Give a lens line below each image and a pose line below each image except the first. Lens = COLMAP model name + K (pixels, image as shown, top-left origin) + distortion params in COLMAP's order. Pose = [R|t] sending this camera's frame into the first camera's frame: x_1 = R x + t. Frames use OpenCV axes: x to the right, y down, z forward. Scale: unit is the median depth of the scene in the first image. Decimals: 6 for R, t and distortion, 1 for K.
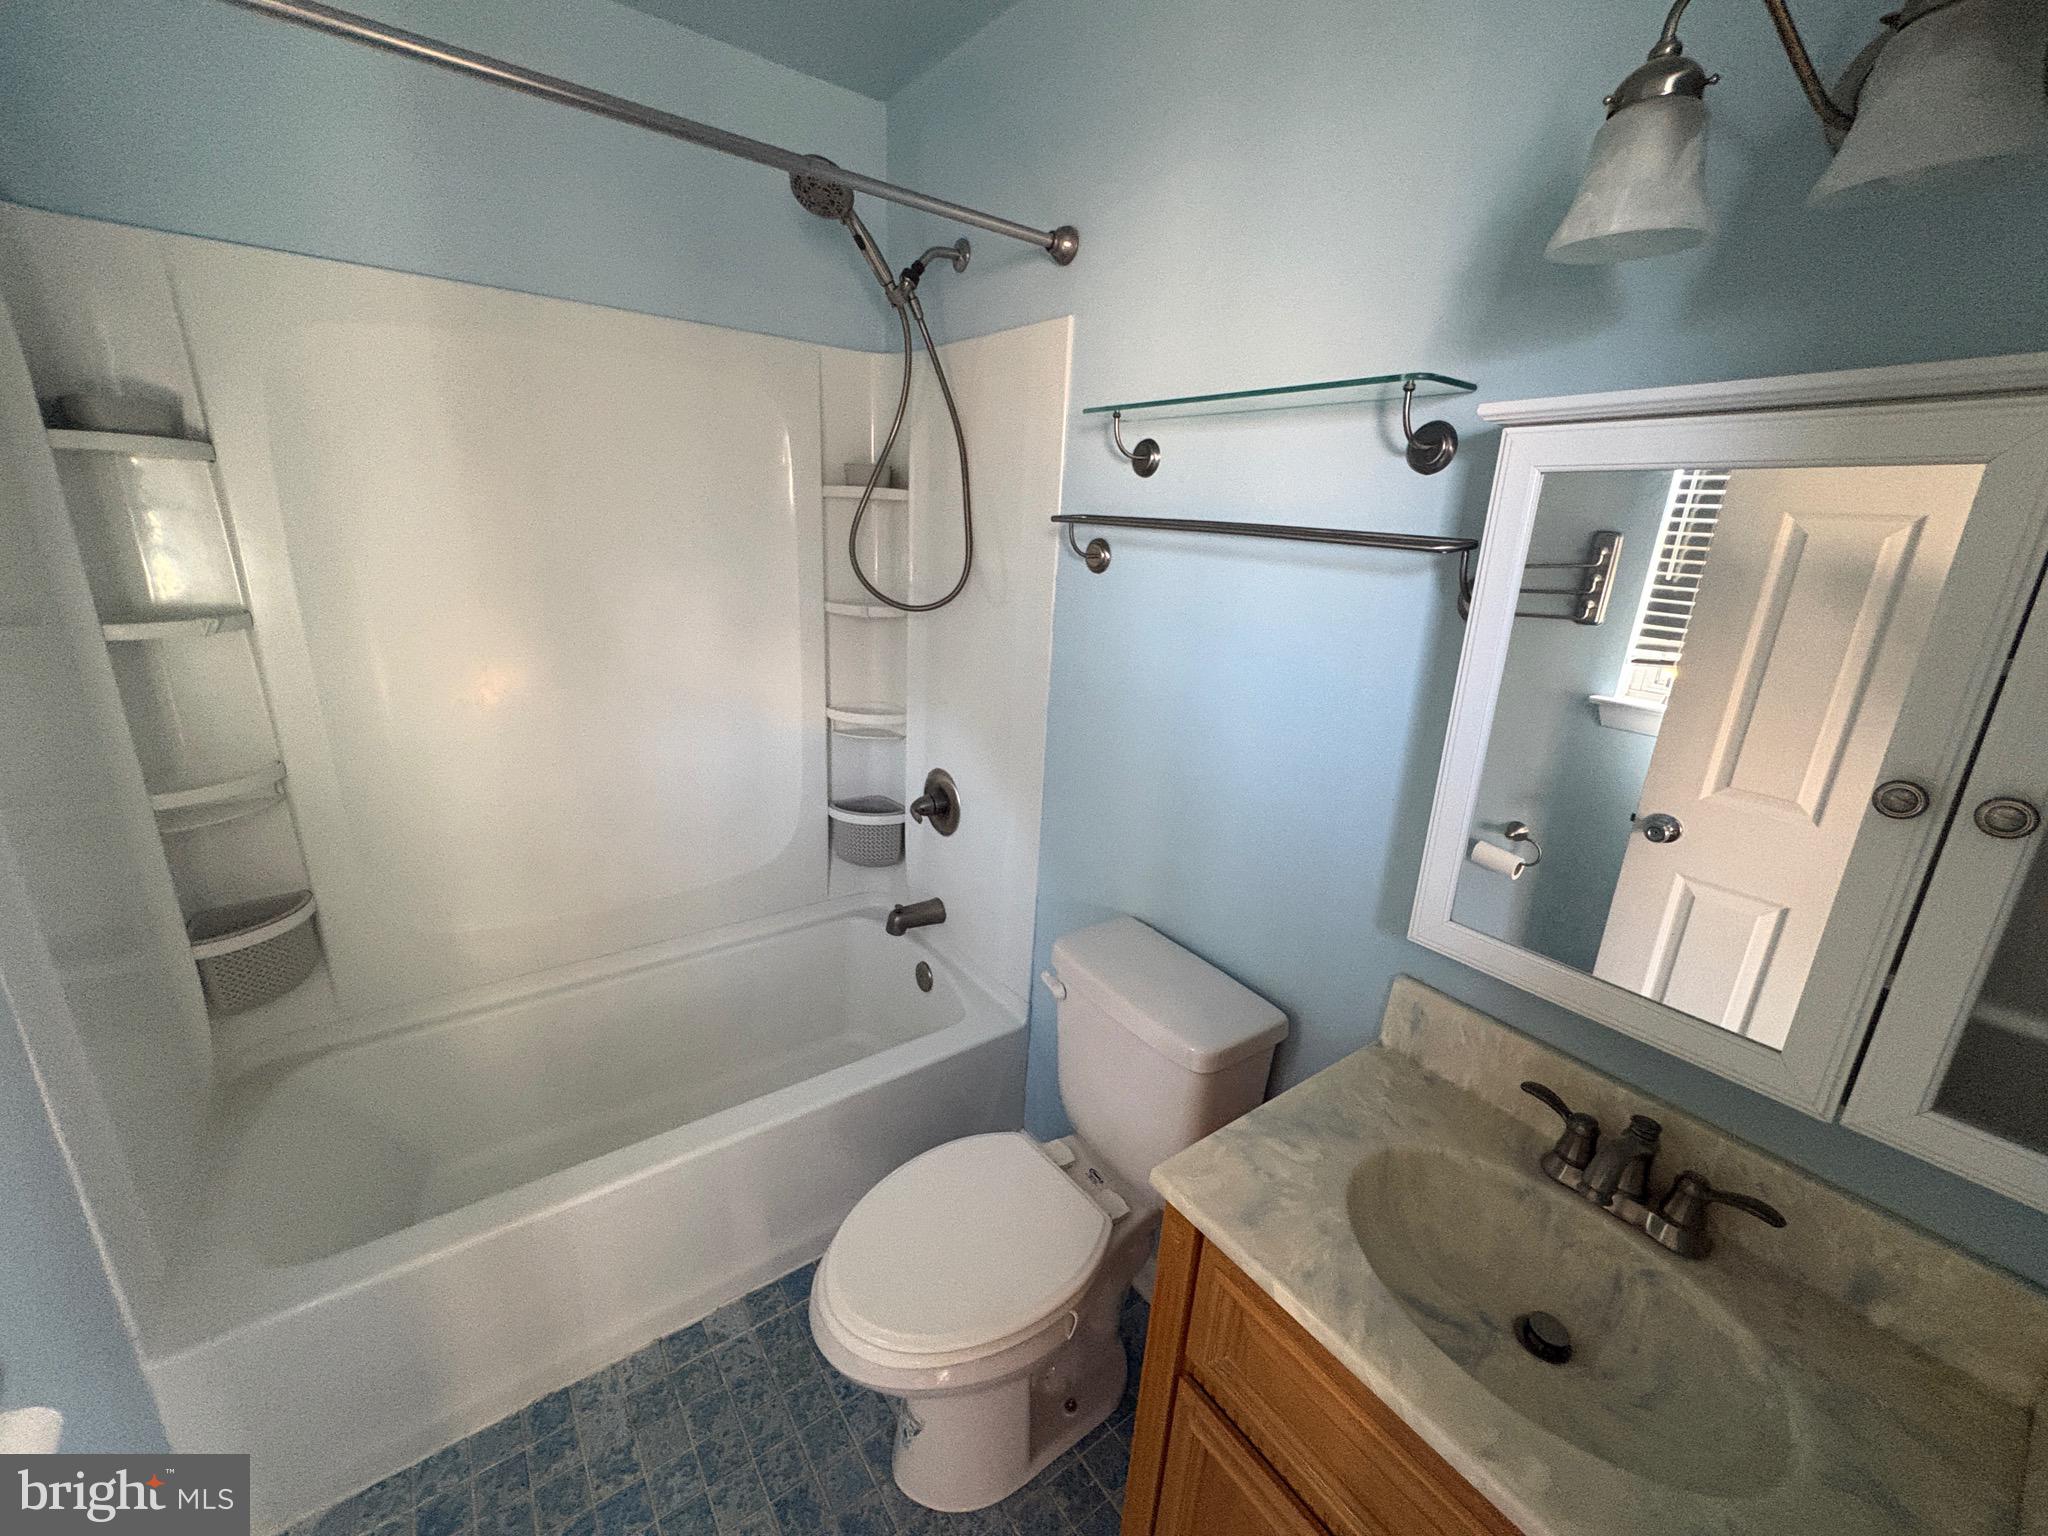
lens RADIAL K [[820.6, 0, 1025.0], [0, 820.6, 765.2], [0, 0, 1]] dist [-0.001142, -0.000219]
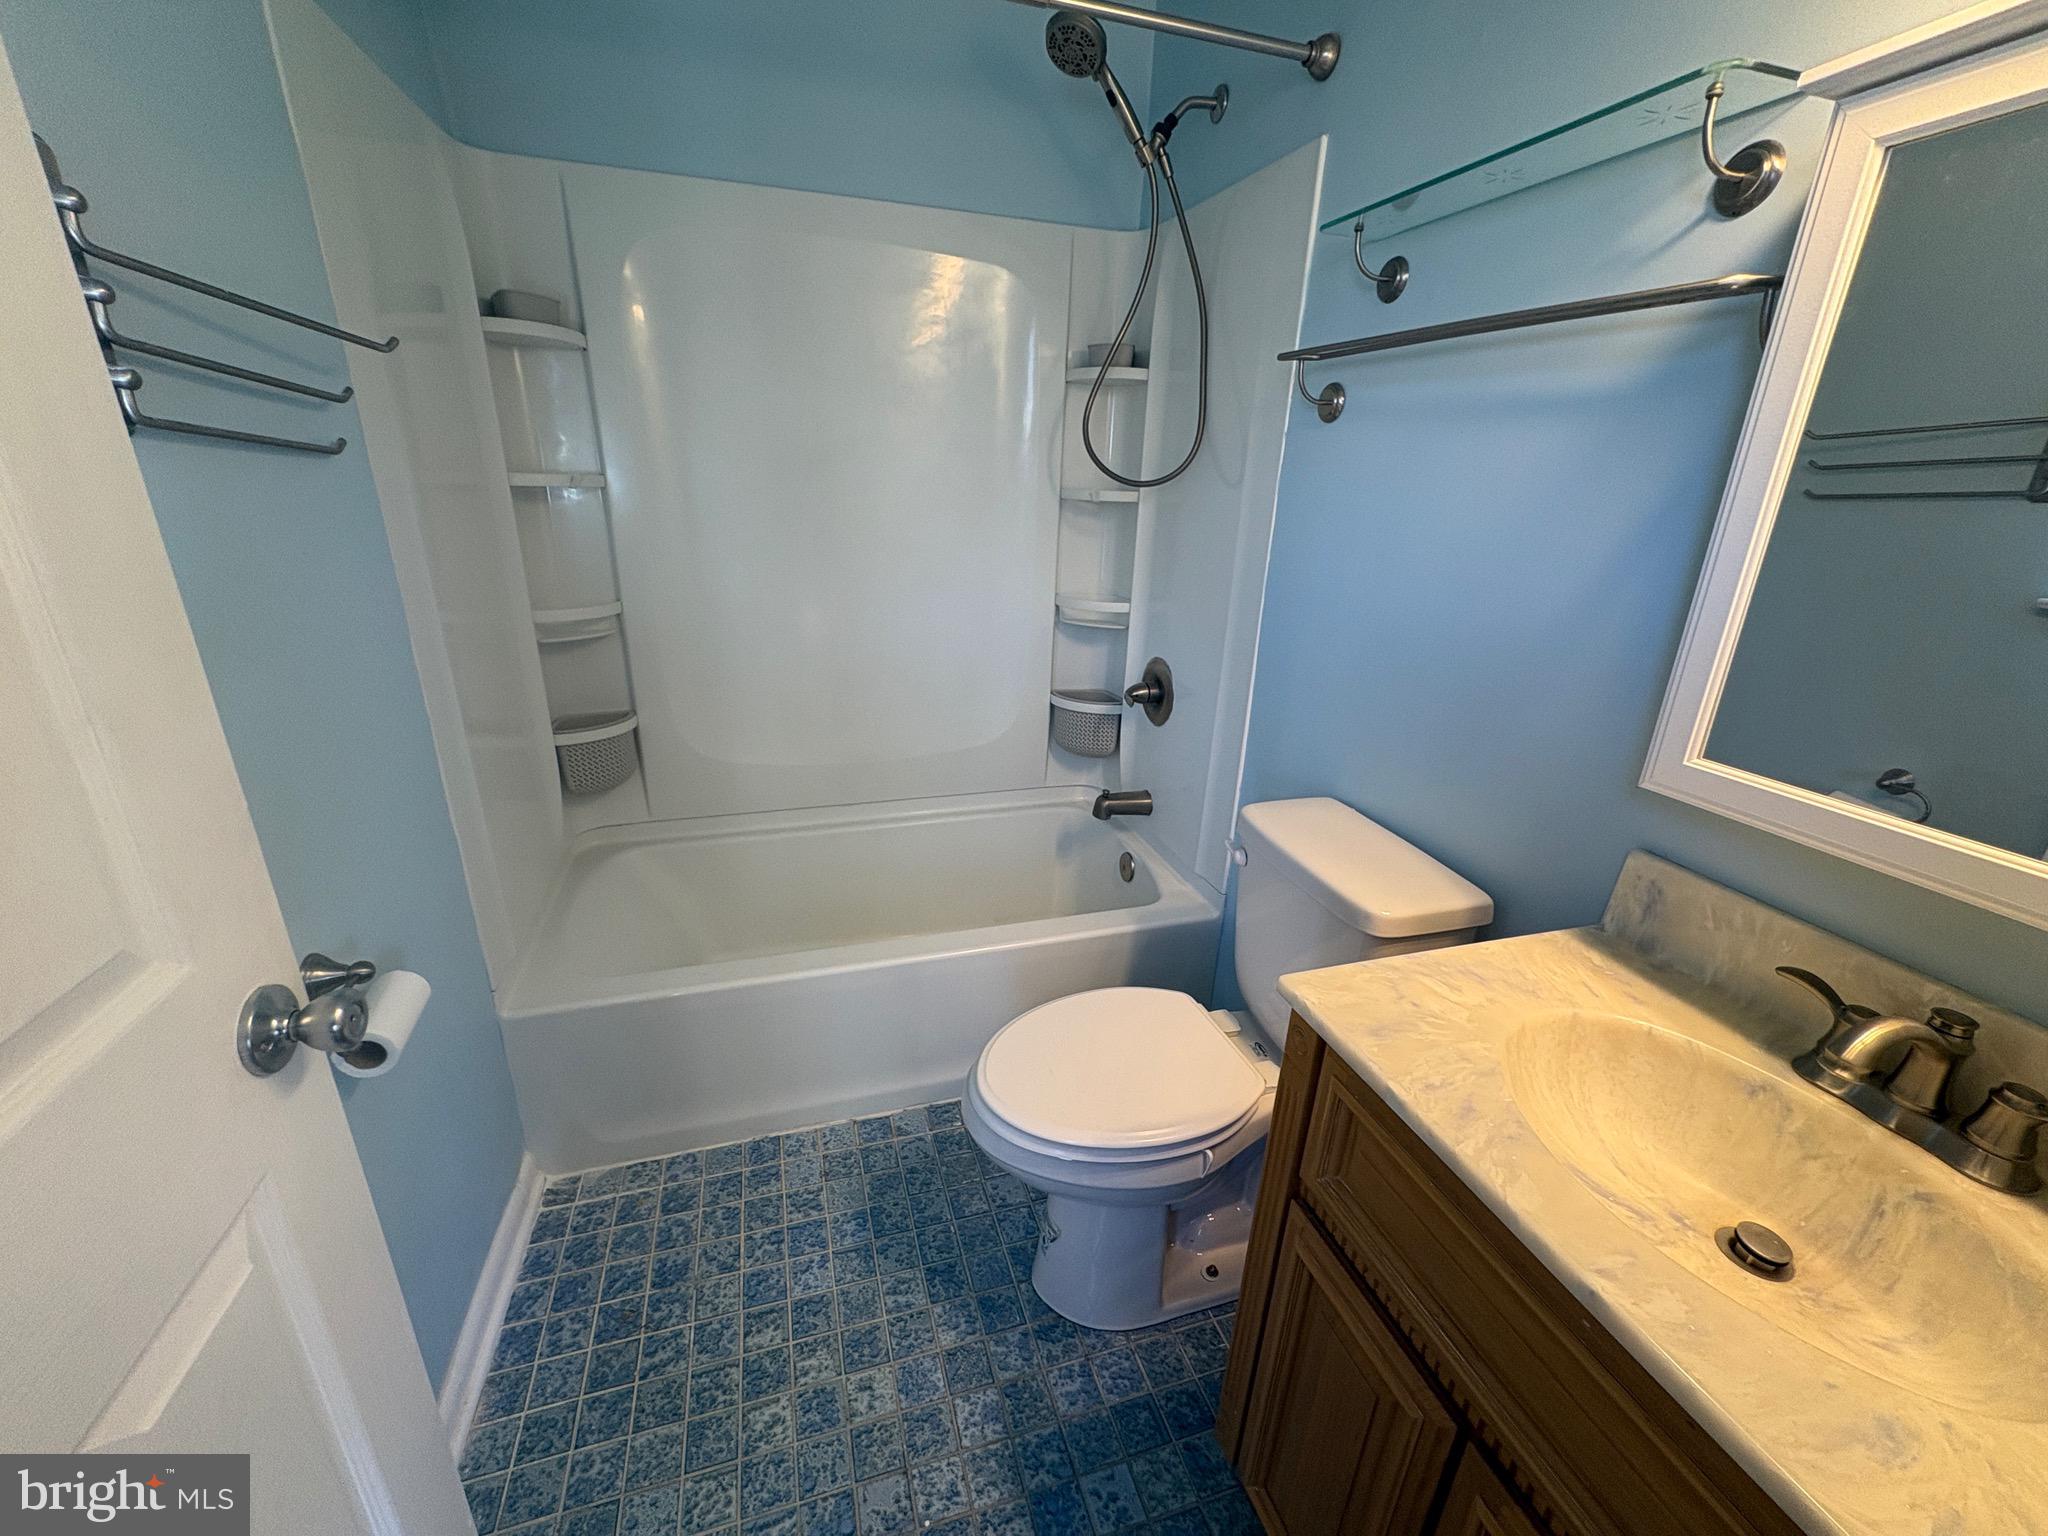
lens RADIAL K [[823.7, 0, 1019.3], [0, 823.7, 764.2], [0, 0, 1]] dist [0.000821, -0.000473]
pose [[0.943954, 0.092110, -0.316966, 0.091919], [-0.080424, 0.995517, 0.049788, 0.137387], [0.320131, -0.021506, 0.947129, -0.000816]]
